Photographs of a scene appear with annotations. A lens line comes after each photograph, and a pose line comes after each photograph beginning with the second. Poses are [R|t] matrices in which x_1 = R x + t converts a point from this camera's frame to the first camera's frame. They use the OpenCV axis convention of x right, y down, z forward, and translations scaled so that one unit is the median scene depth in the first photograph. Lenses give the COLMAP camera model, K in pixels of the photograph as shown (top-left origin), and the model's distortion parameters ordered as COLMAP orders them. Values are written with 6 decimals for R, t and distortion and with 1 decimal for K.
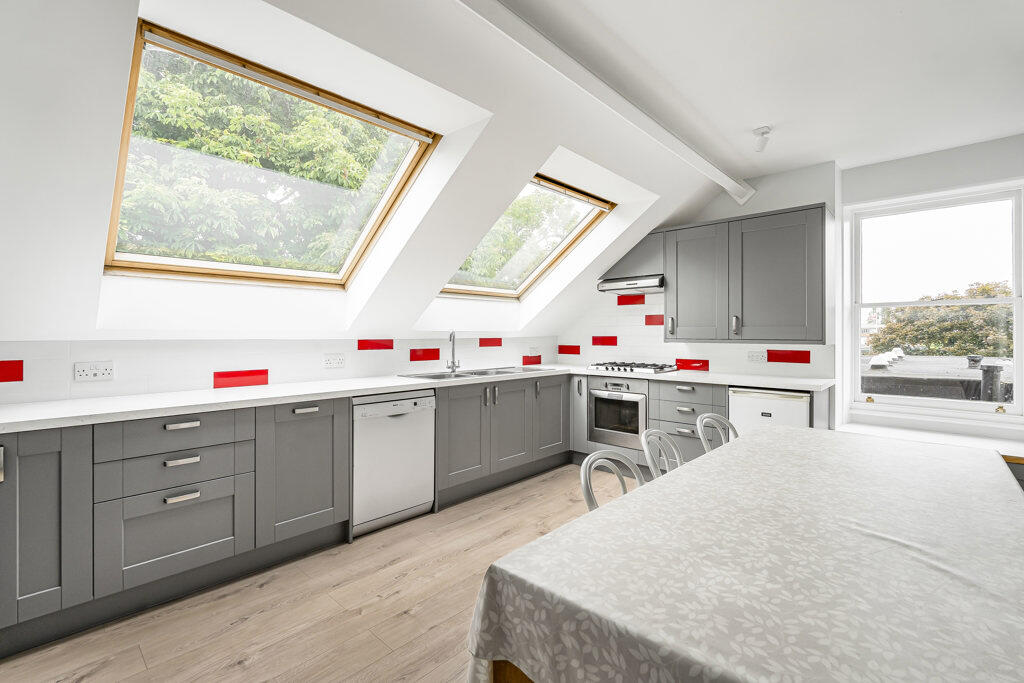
lens RADIAL K [[466.0, 0, 529.2], [0, 466.0, 335.7], [0, 0, 1]] dist [0.015208, -0.000303]
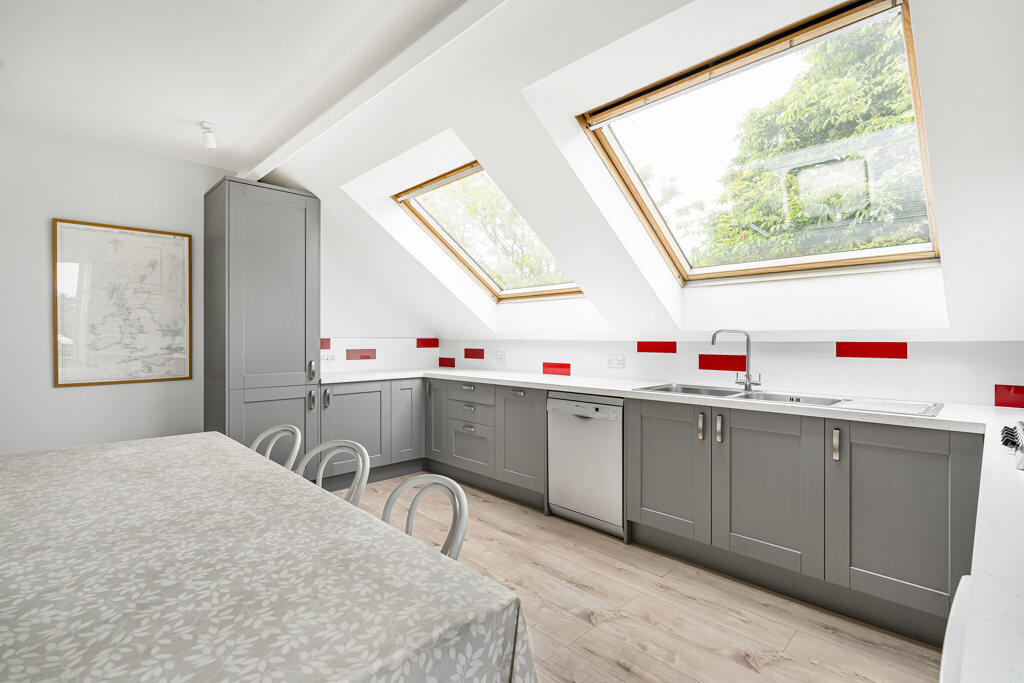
lens RADIAL K [[477.9, 0, 519.5], [0, 477.9, 341.2], [0, 0, 1]] dist [-0.003732, 0.019638]
pose [[-0.054043, 0.000947, -0.998538, 0.564965], [-0.007455, 0.999971, 0.001352, 0.006830], [0.998511, 0.007518, -0.054035, 0.697316]]
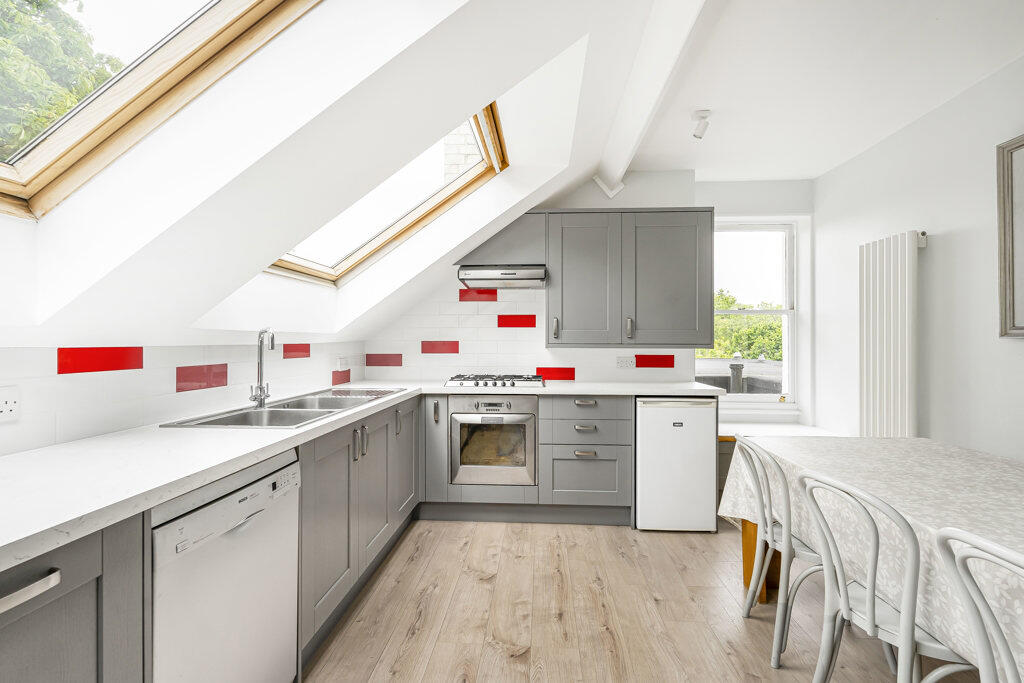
lens RADIAL K [[477.9, 0, 519.5], [0, 477.9, 341.2], [0, 0, 1]] dist [-0.003732, 0.019638]
pose [[0.784791, -0.000674, 0.619760, -0.270072], [0.001878, 0.999997, -0.001292, 0.003369], [-0.619757, 0.002178, 0.784791, 0.373556]]
